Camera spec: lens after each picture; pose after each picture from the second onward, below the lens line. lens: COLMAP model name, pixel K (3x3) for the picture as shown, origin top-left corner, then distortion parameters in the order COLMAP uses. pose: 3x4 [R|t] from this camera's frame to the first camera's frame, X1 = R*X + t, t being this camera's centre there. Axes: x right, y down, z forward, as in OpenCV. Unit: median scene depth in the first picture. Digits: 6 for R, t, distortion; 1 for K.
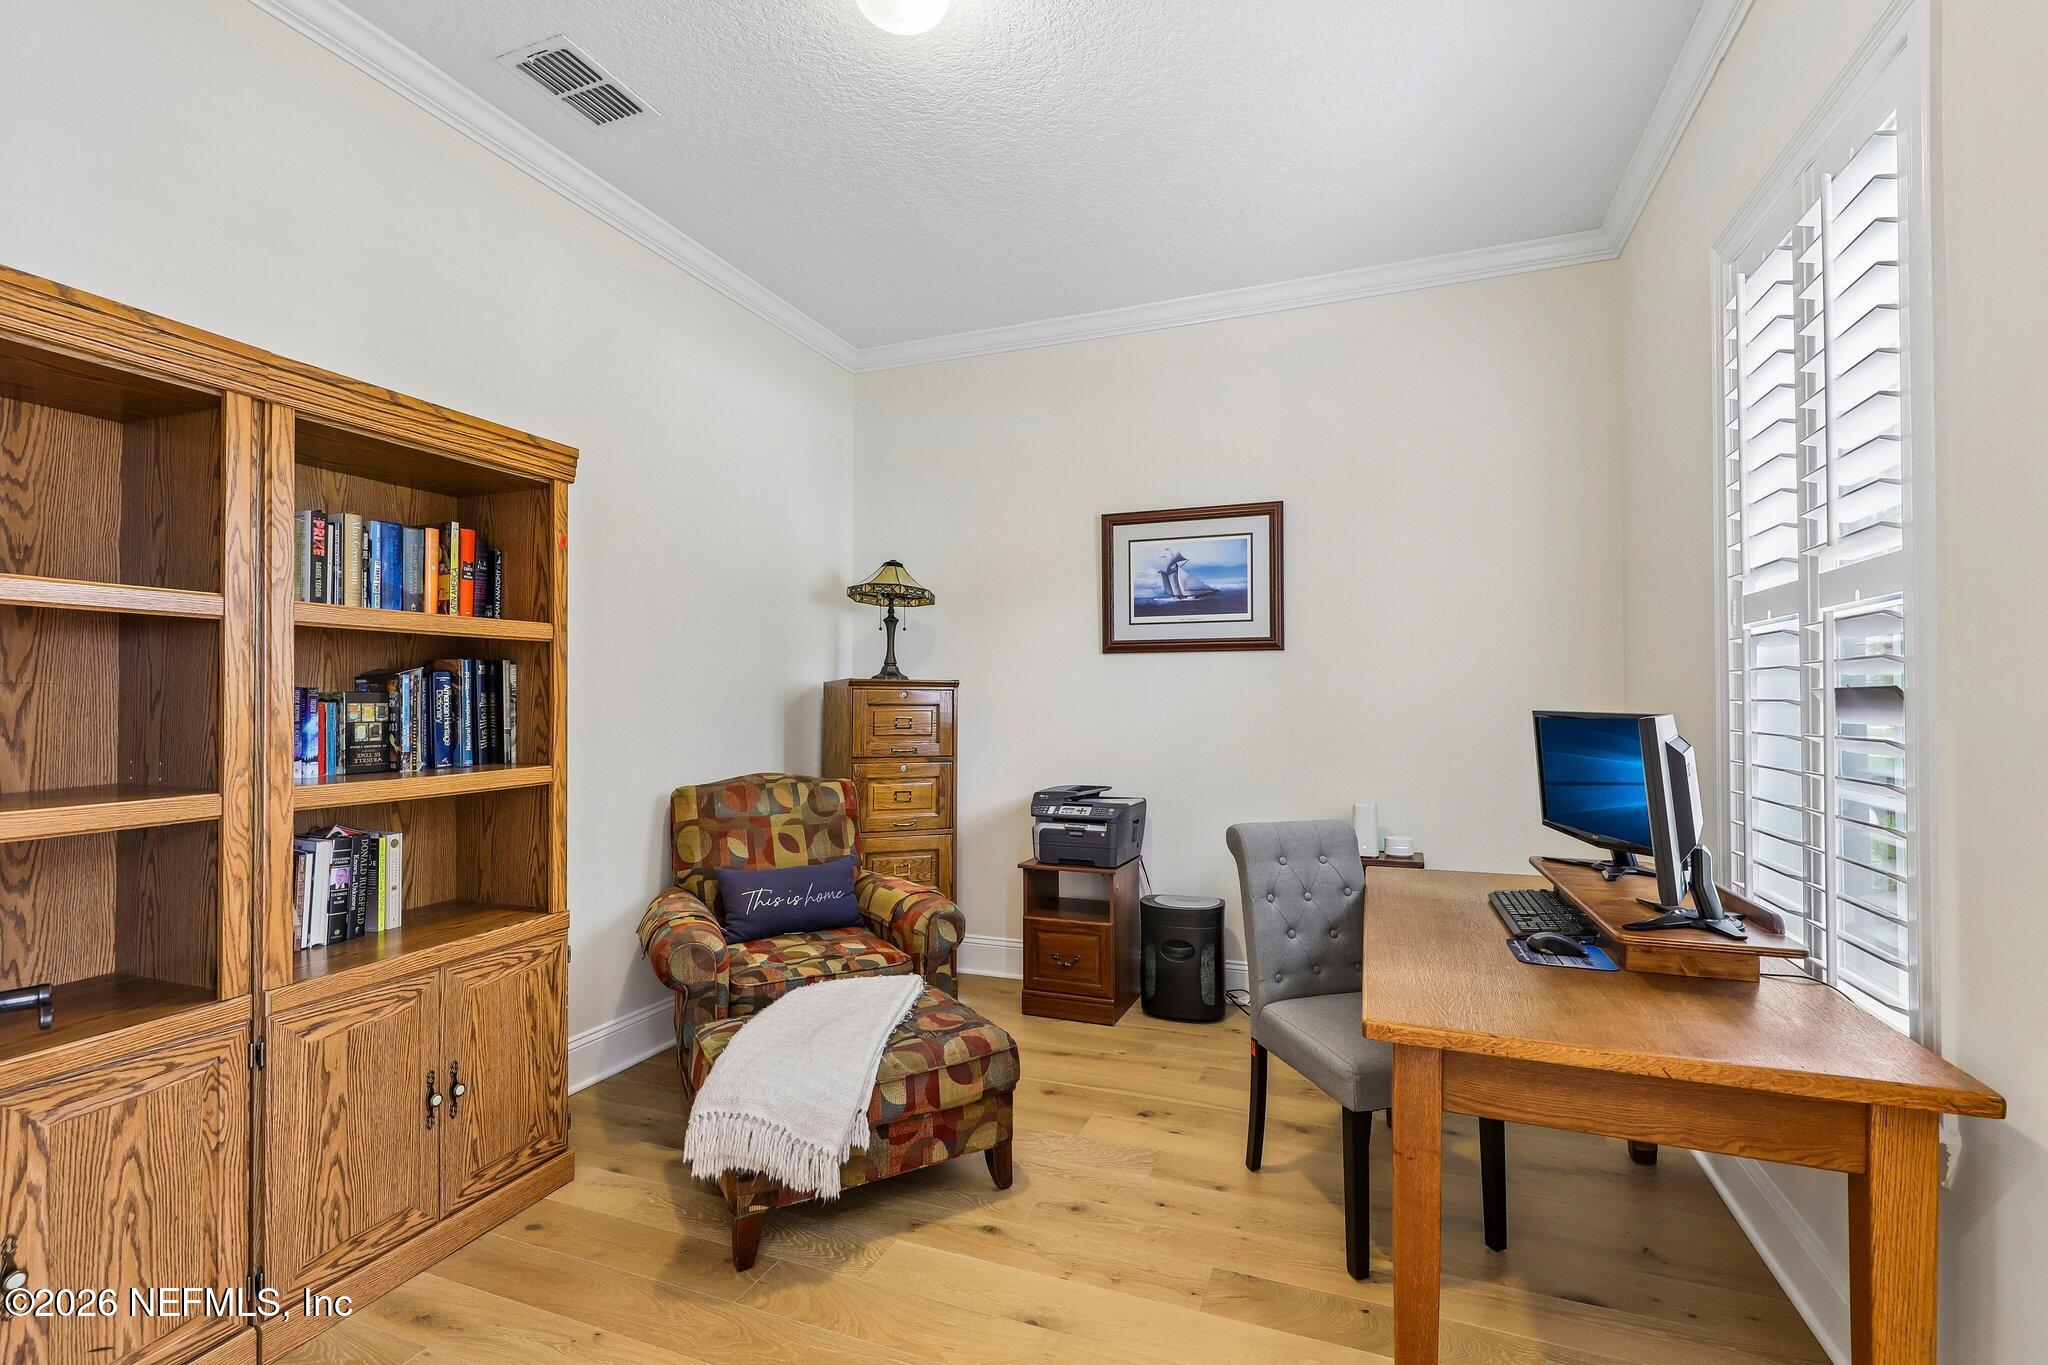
lens RADIAL K [[919.0, 0, 1020.3], [0, 919.0, 686.8], [0, 0, 1]] dist [0.001606, -0.000650]
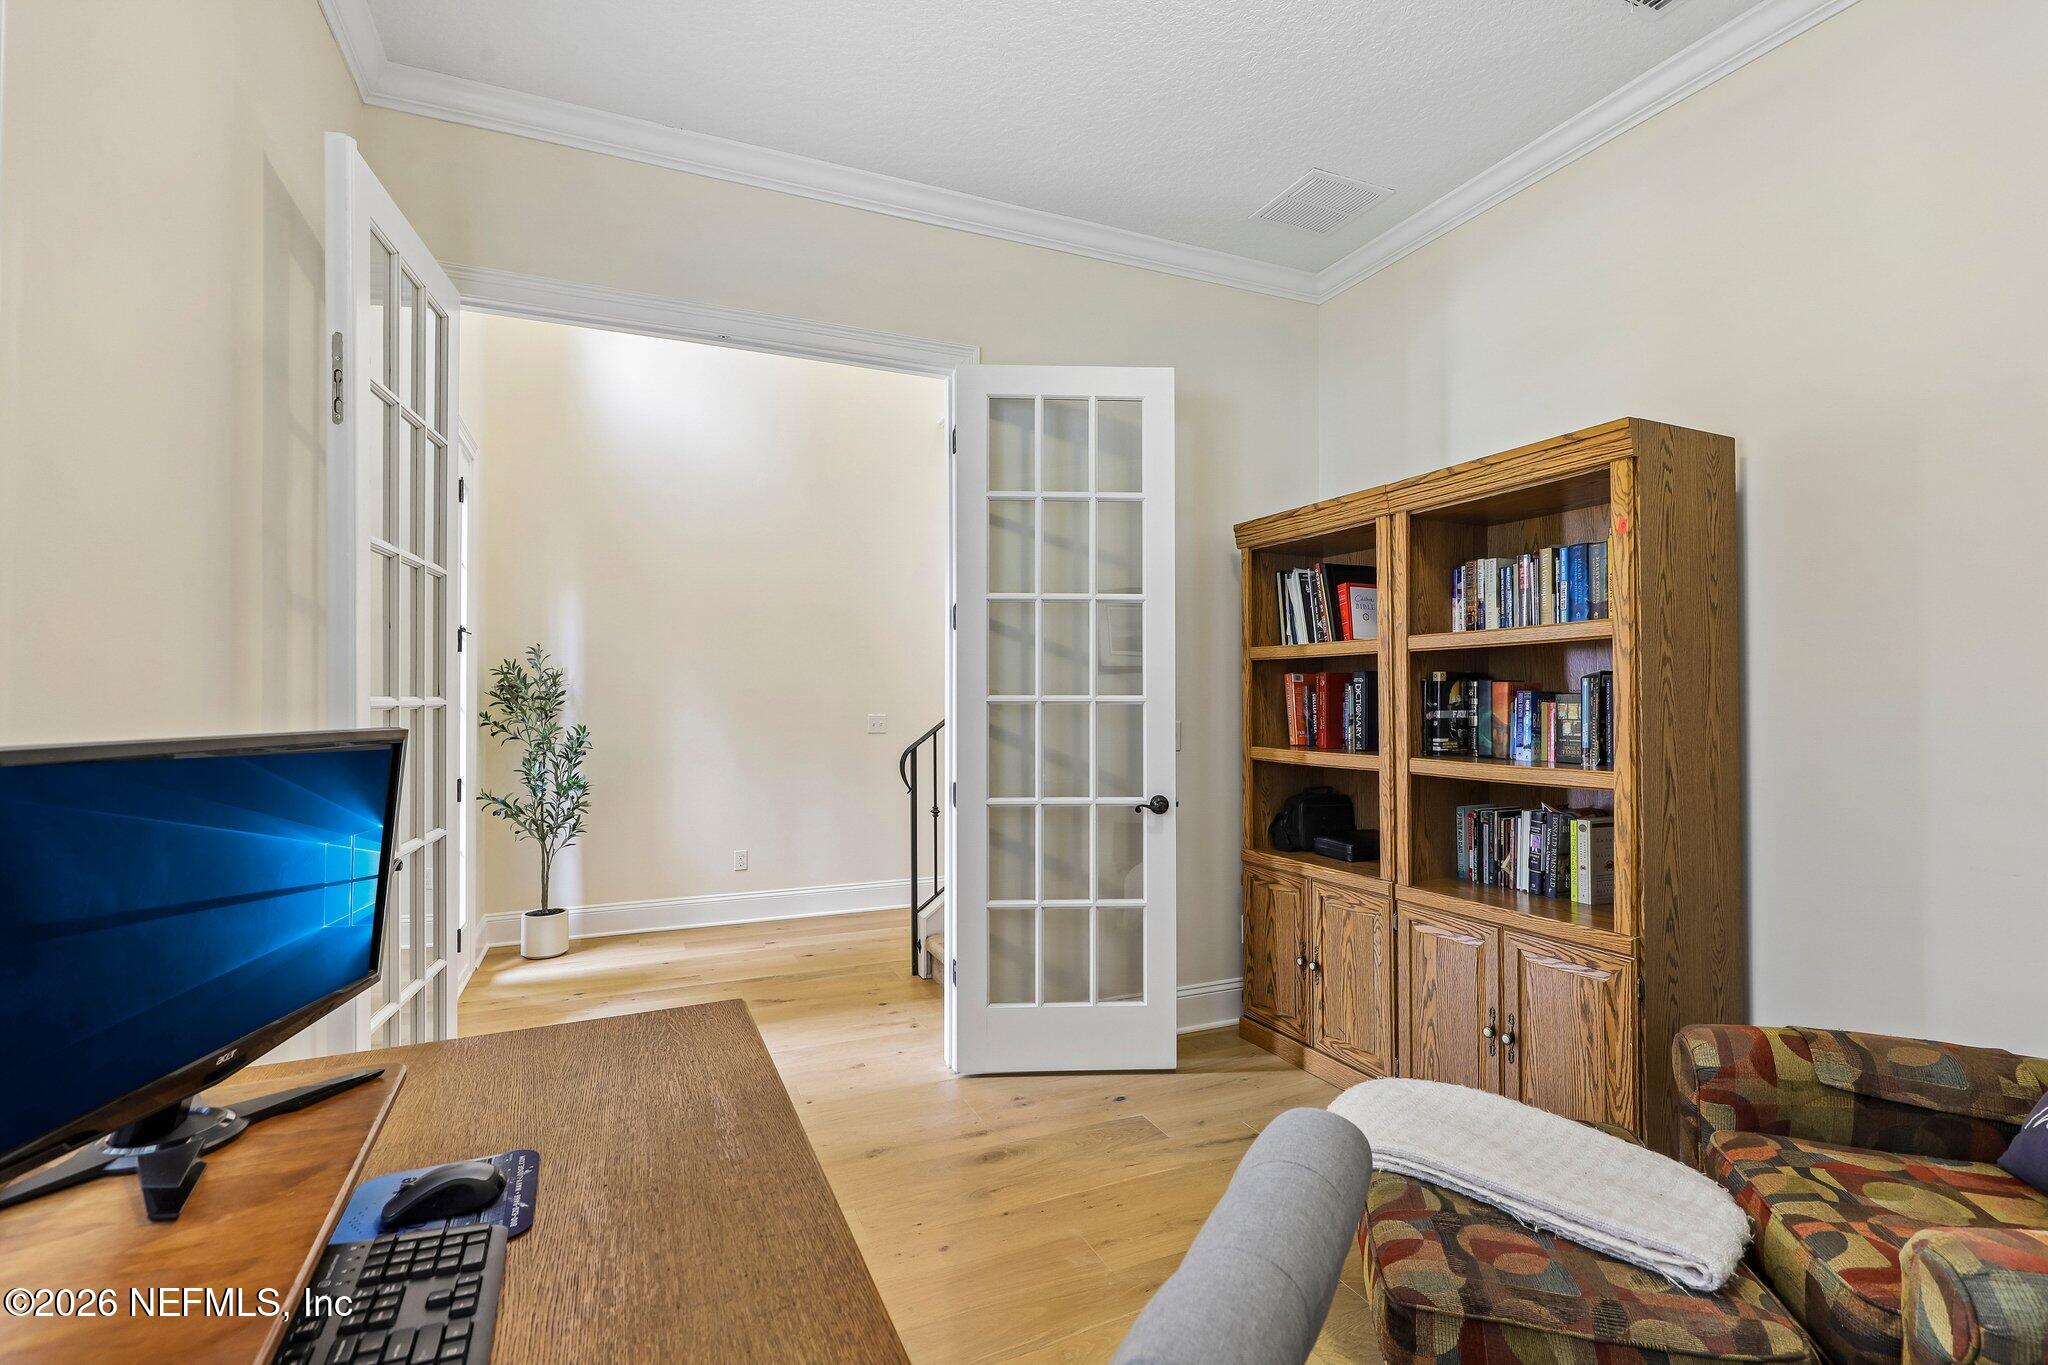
lens RADIAL K [[919.0, 0, 1020.0], [0, 919.0, 691.9], [0, 0, 1]] dist [0.001606, -0.000650]
pose [[-0.705498, 0.005034, -0.708694, 0.544029], [0.022367, 0.999635, -0.015165, 0.004806], [0.708359, -0.026550, -0.705353, 1.181838]]
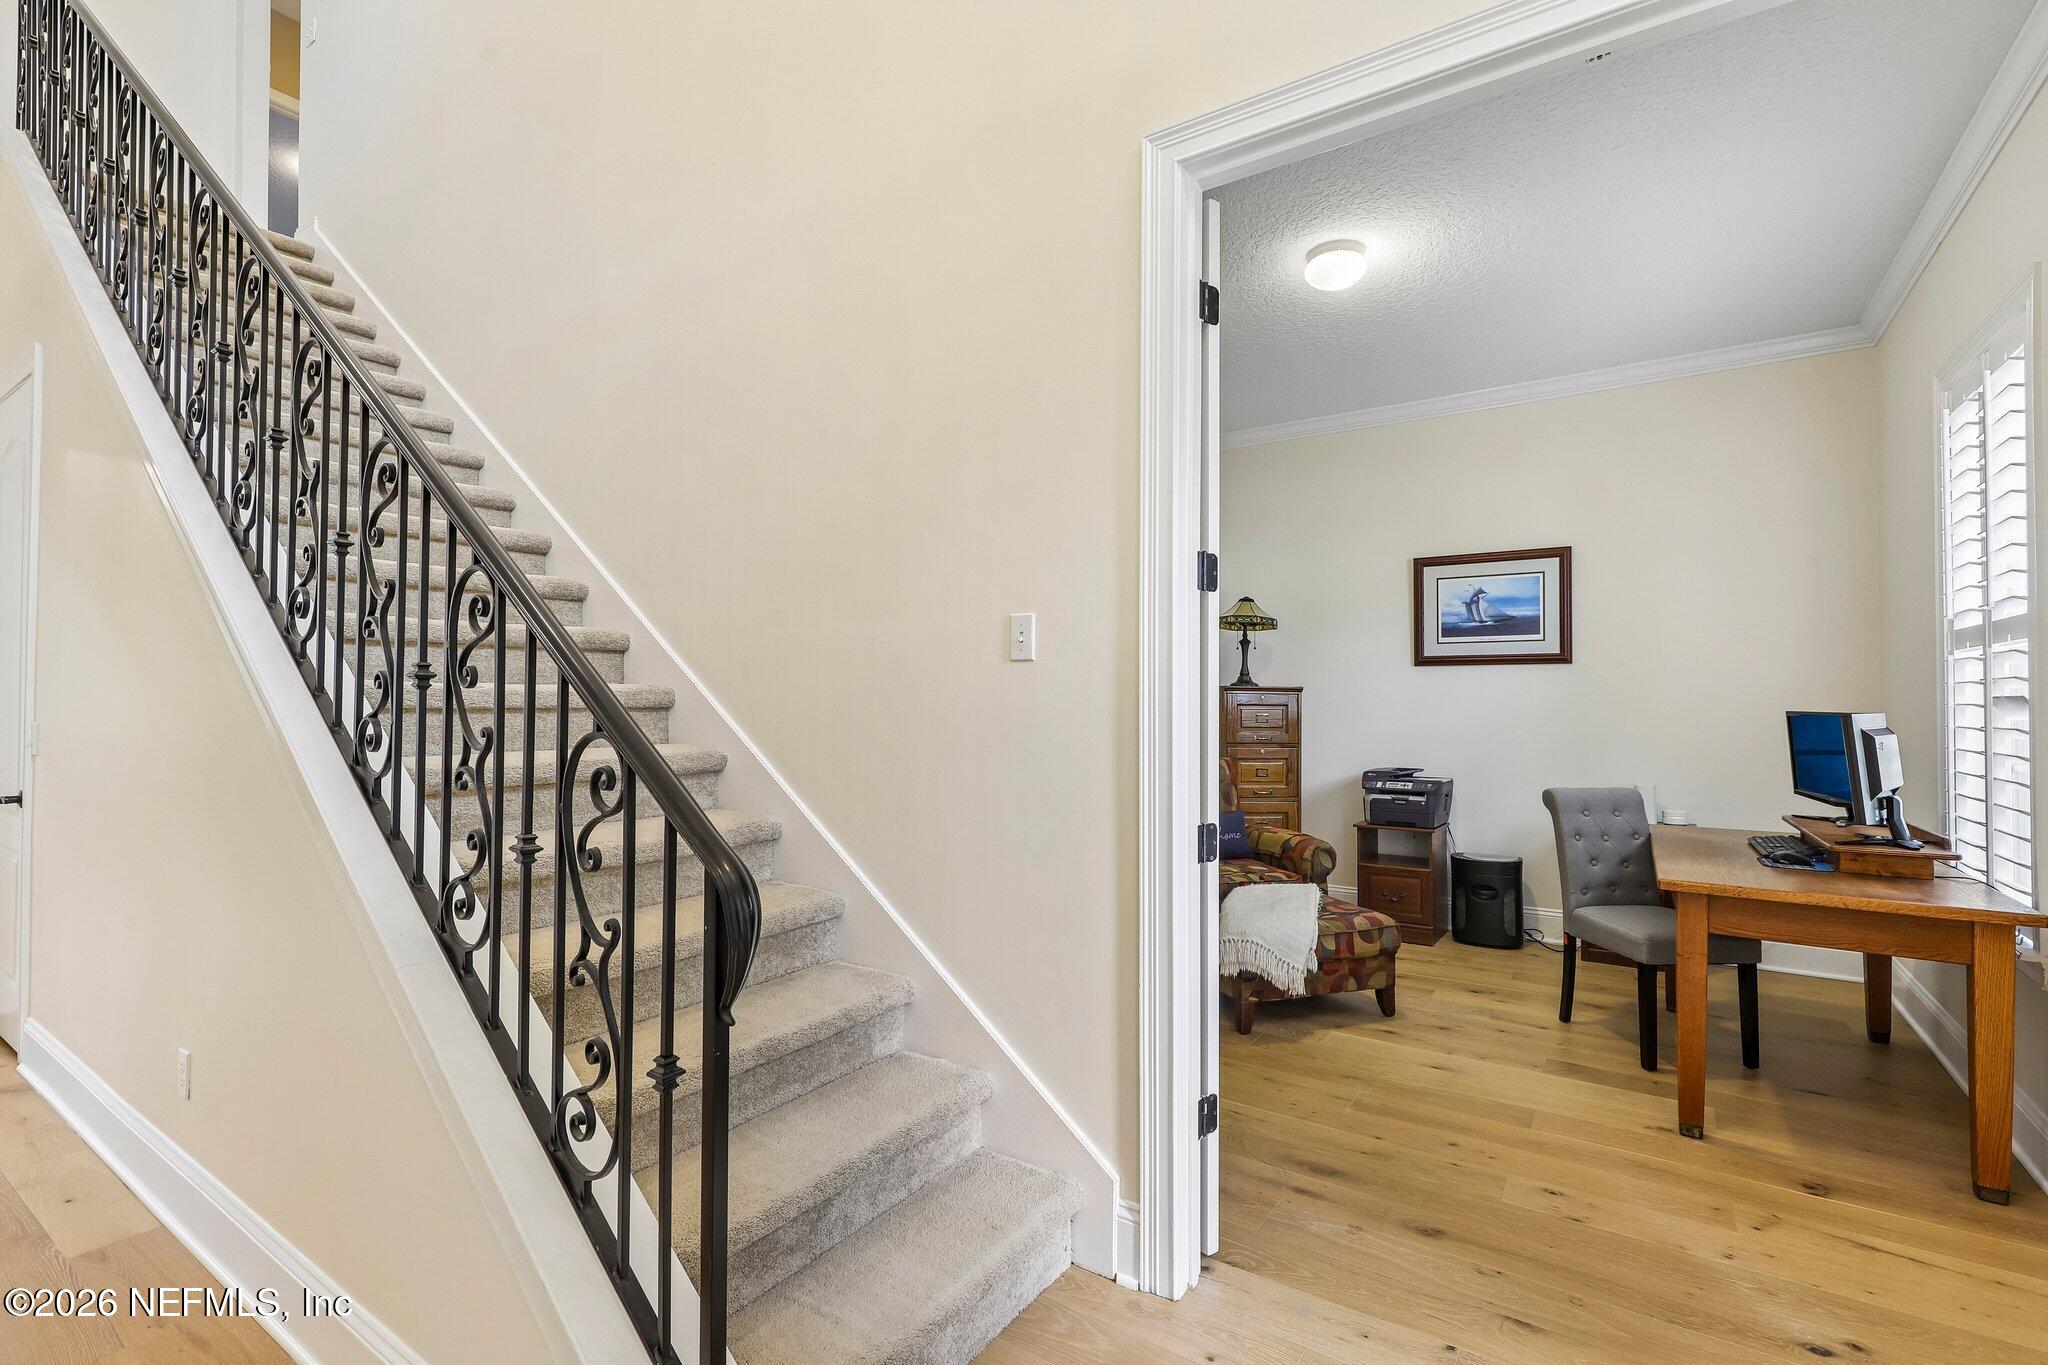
lens RADIAL K [[919.0, 0, 1021.0], [0, 919.0, 686.3], [0, 0, 1]] dist [0.001606, -0.000650]
pose [[0.975658, -0.000030, -0.219299, -0.276235], [-0.000193, 0.999999, -0.000995, -0.010111], [0.219299, 0.001013, 0.975657, -0.633469]]
